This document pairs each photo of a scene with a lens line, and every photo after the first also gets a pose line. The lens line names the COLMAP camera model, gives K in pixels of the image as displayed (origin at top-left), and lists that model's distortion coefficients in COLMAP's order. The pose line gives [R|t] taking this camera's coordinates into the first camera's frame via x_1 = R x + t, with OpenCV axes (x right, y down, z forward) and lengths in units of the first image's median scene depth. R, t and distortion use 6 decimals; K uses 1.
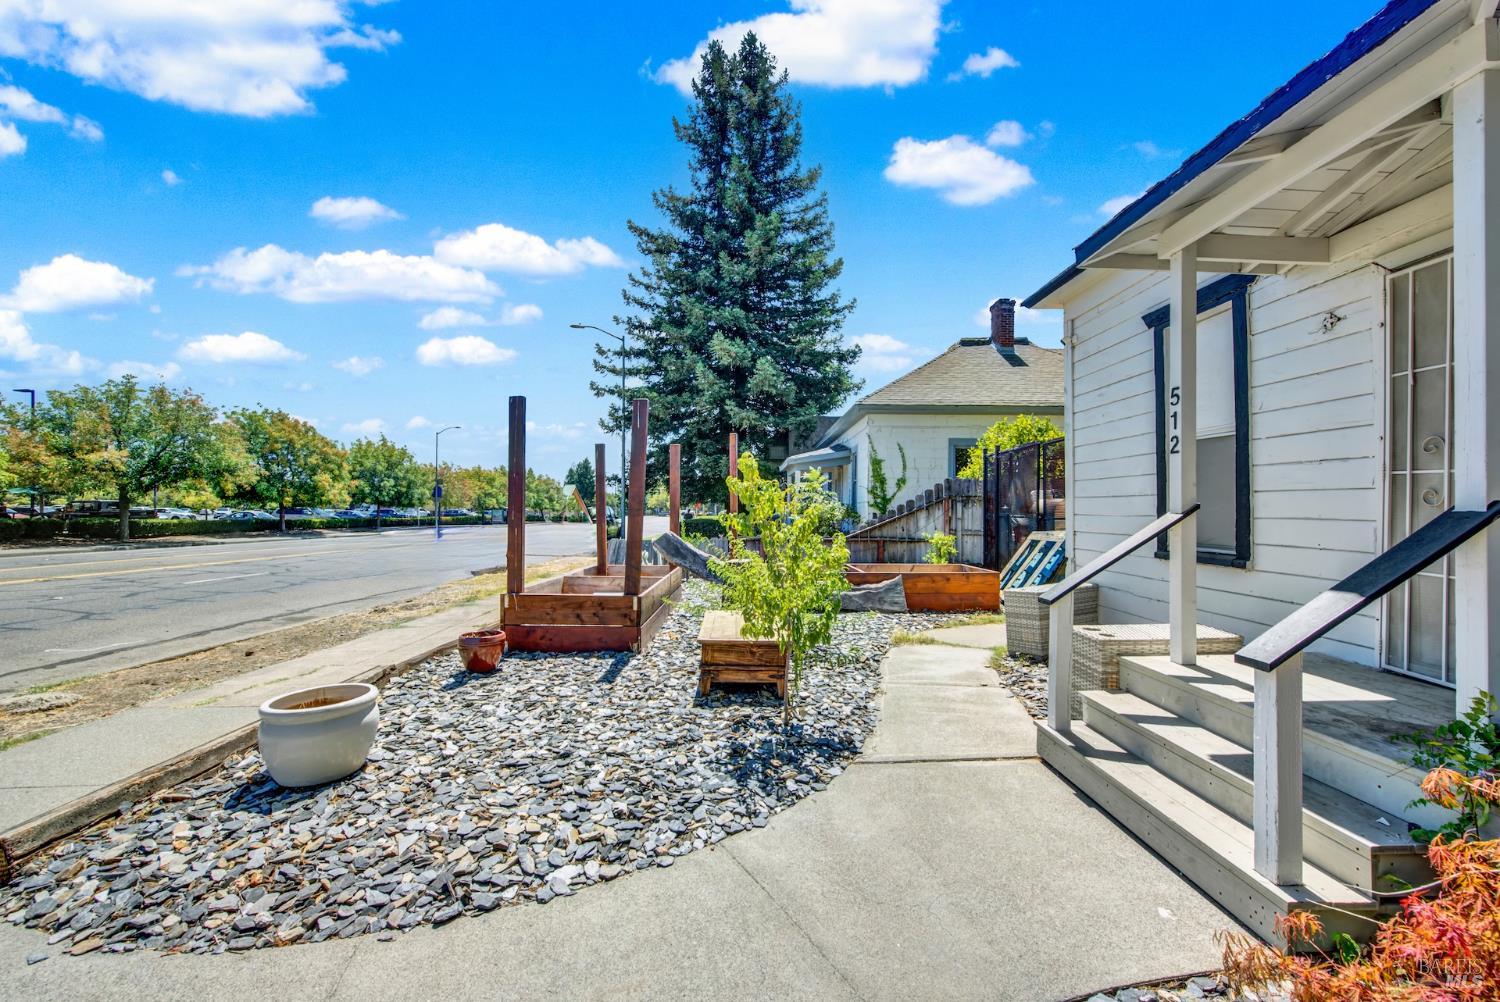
lens RADIAL K [[596.7, 0, 758.4], [0, 596.7, 506.6], [0, 0, 1]] dist [0.002419, -0.003126]
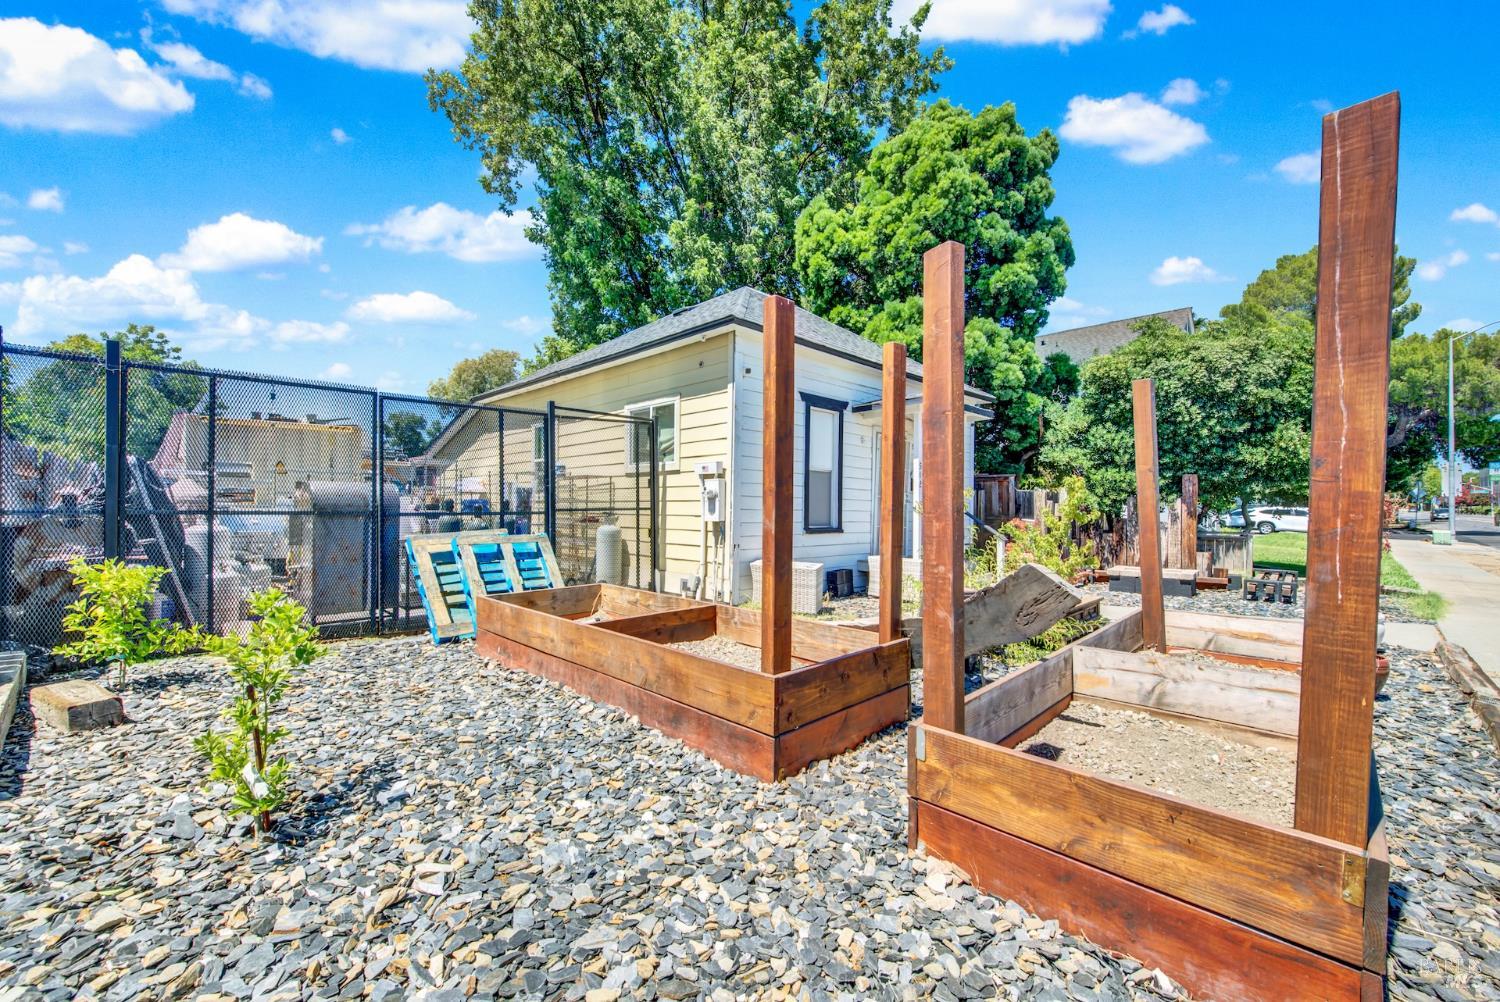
lens RADIAL K [[598.0, 0, 756.4], [0, 598.0, 502.7], [0, 0, 1]] dist [0.000481, -0.000784]
pose [[-0.686815, -0.003606, 0.726823, -0.144235], [-0.016303, 0.999813, -0.010445, 0.003981], [-0.726649, -0.019024, -0.686745, 0.640588]]
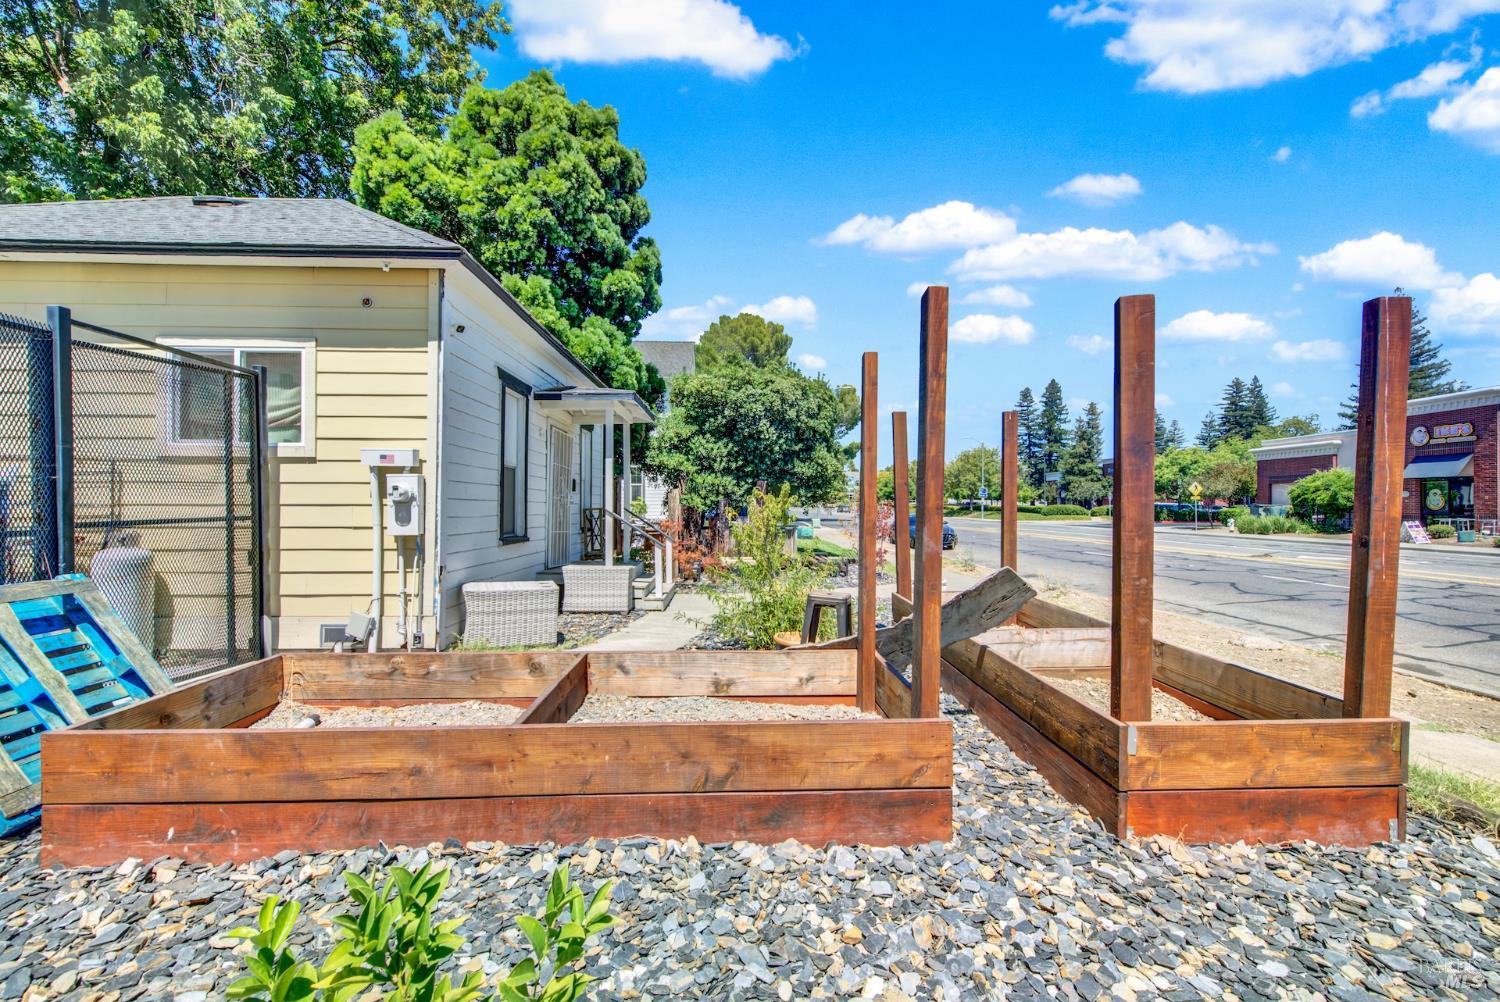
lens RADIAL K [[599.6, 0, 755.1], [0, 599.6, 503.2], [0, 0, 1]] dist [0.004764, -0.000269]
pose [[-0.999890, -0.008342, -0.012247, 0.022508], [-0.008184, 0.999883, -0.012915, -0.000178], [0.012354, -0.012813, -0.999842, 0.670447]]
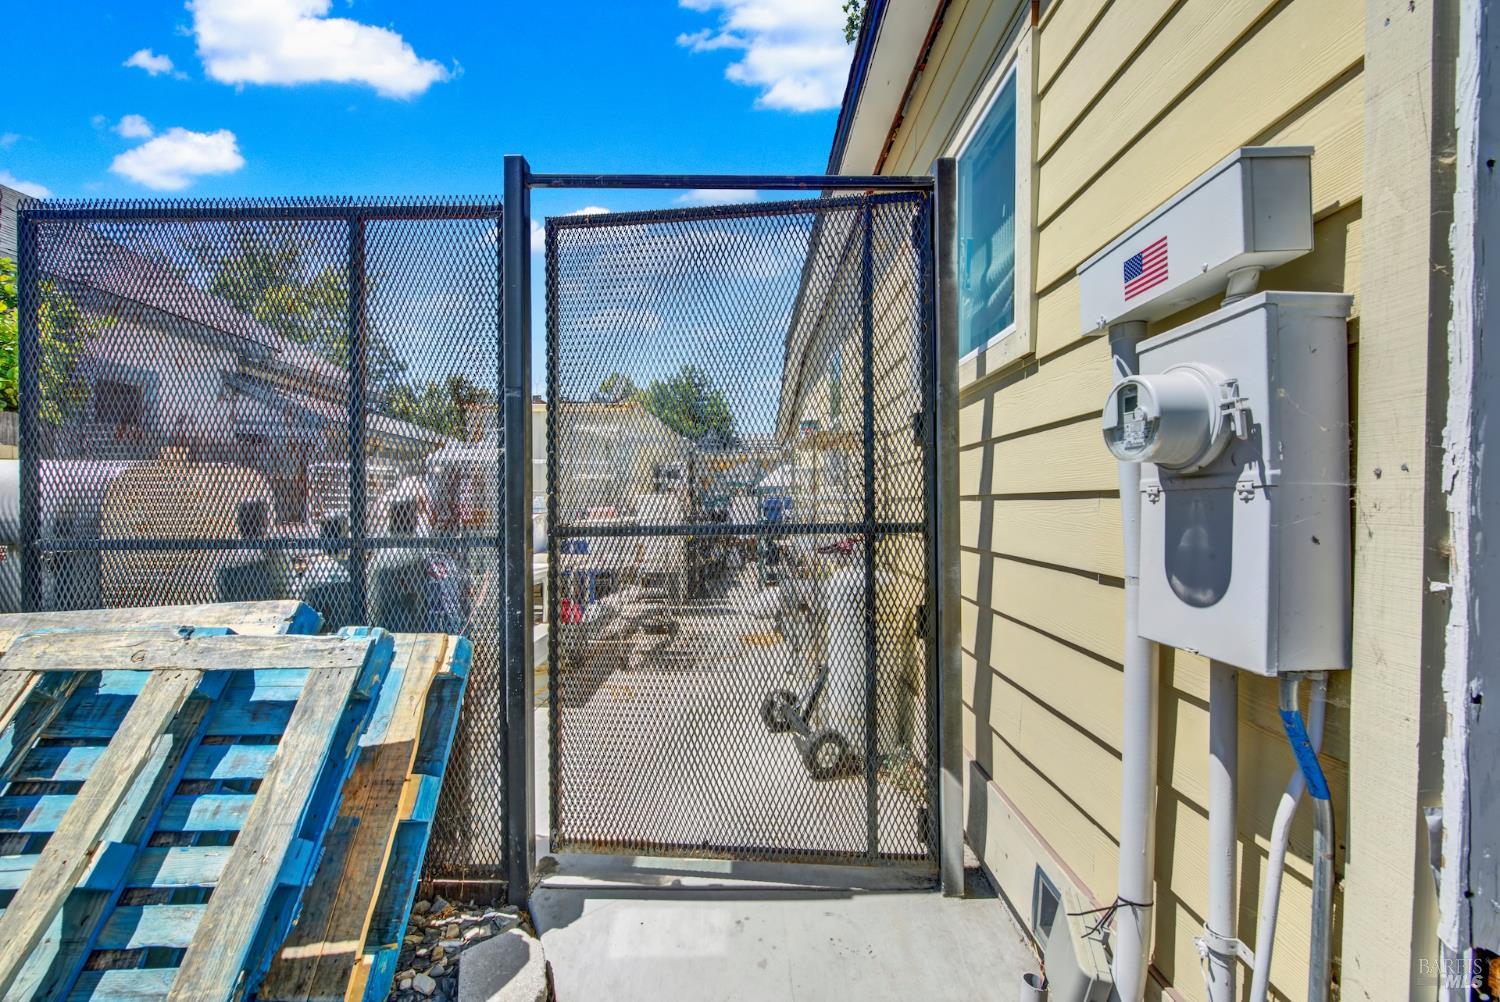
lens RADIAL K [[600.7, 0, 758.7], [0, 600.7, 505.3], [0, 0, 1]] dist [0.001299, -0.000330]
pose [[0.013288, -0.009298, 0.999868, 0.141803], [-0.010427, 0.999901, 0.009437, -0.000222], [-0.999857, -0.010551, 0.013190, 0.402246]]
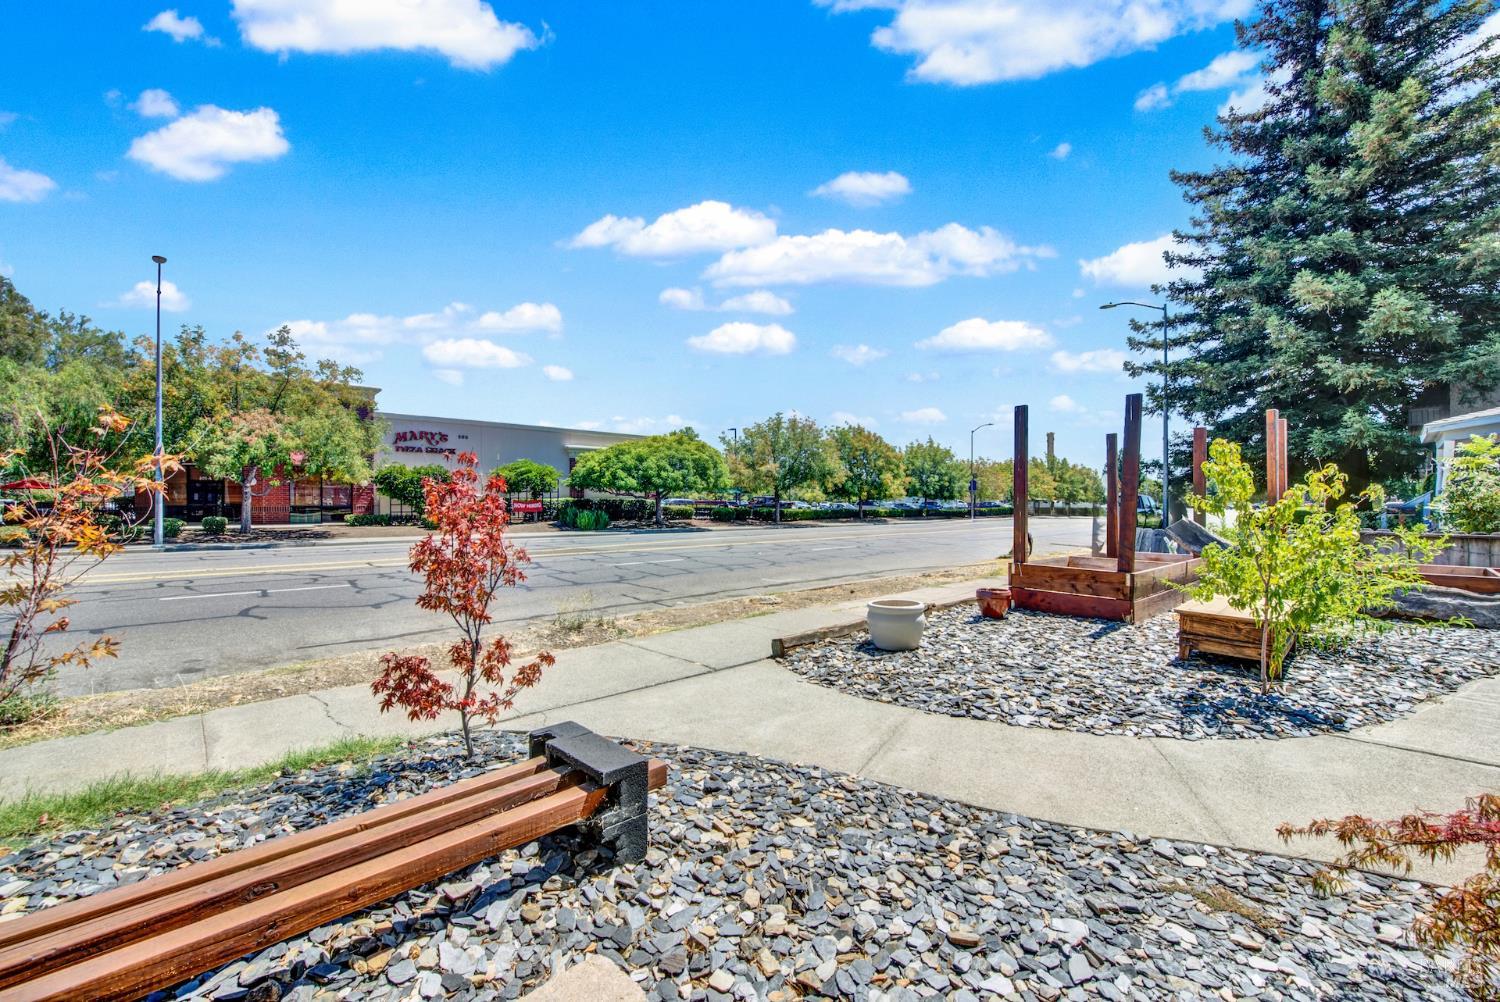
lens RADIAL K [[598.0, 0, 756.4], [0, 598.0, 502.7], [0, 0, 1]] dist [0.000481, -0.000784]
pose [[0.665015, -0.004863, -0.746814, 0.051637], [0.009718, 0.999950, 0.002142, 0.003372], [0.746767, -0.008682, 0.665029, -0.078976]]
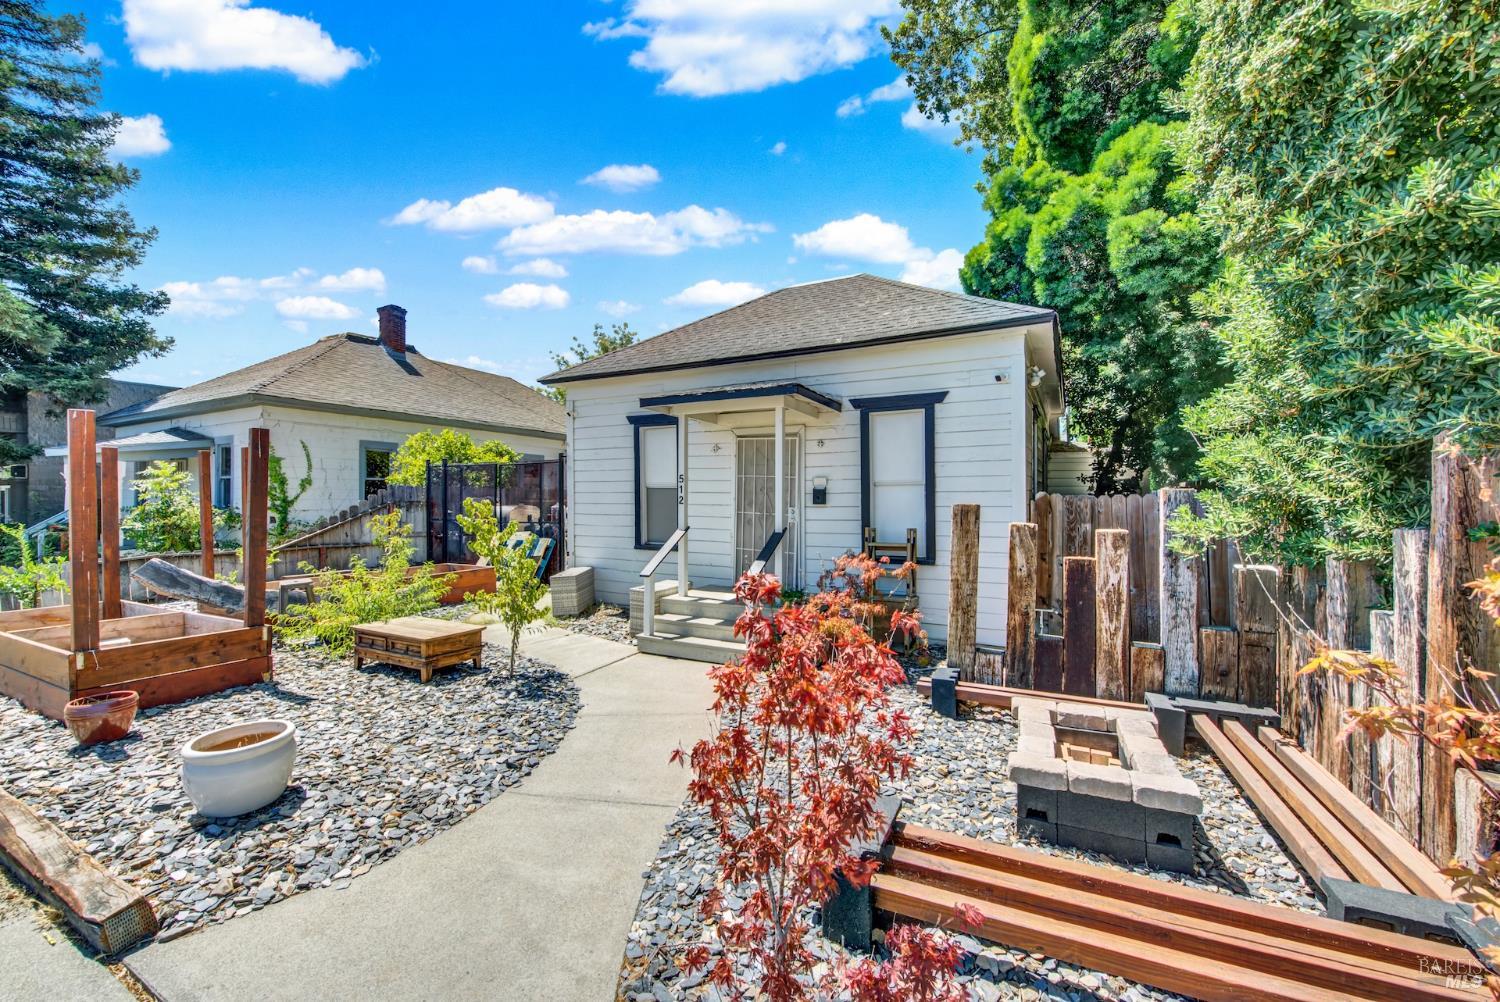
lens RADIAL K [[598.0, 0, 756.4], [0, 598.0, 502.7], [0, 0, 1]] dist [0.000481, -0.000784]
pose [[0.487016, -0.009396, 0.873343, -0.214308], [-0.004895, 0.999897, 0.013487, -0.023714], [-0.873379, -0.010843, 0.486920, -0.065800]]
